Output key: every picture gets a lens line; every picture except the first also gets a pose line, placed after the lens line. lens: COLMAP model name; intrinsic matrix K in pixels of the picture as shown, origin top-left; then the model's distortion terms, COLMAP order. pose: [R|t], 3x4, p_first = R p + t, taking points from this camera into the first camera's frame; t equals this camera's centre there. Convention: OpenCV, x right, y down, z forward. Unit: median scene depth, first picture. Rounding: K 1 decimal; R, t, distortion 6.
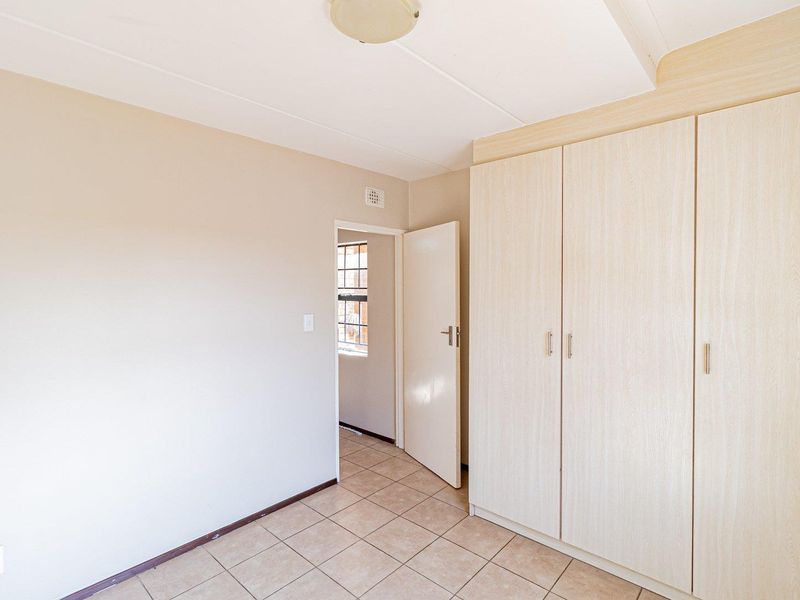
lens RADIAL K [[412.4, 0, 400.0], [0, 412.4, 300.0], [0, 0, 1]] dist [0.002873, 0.000607]
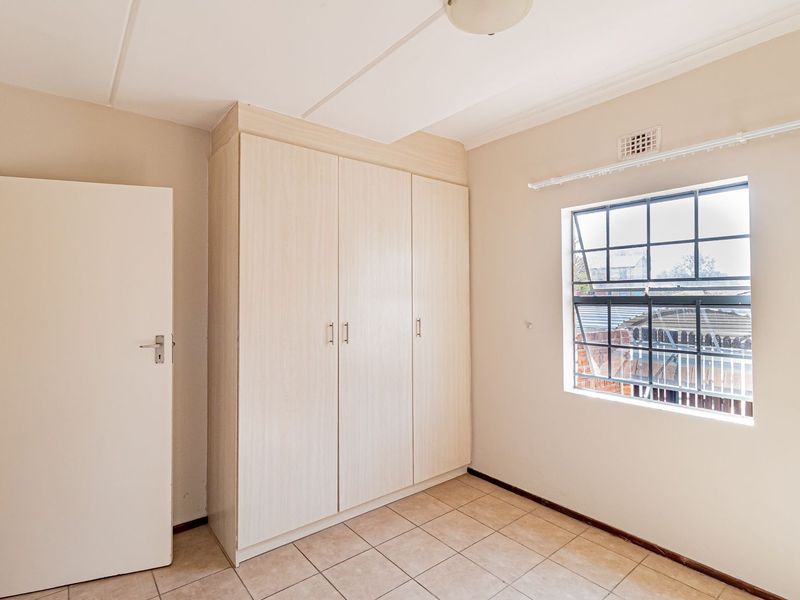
lens RADIAL K [[418.1, 0, 400.0], [0, 418.1, 294.0], [0, 0, 1]] dist [-0.000693, 0.000805]
pose [[0.147739, 0.006604, 0.989004, -0.679790], [0.034462, 0.999336, -0.011821, 0.021986], [-0.988426, 0.035829, 0.147414, 0.648861]]
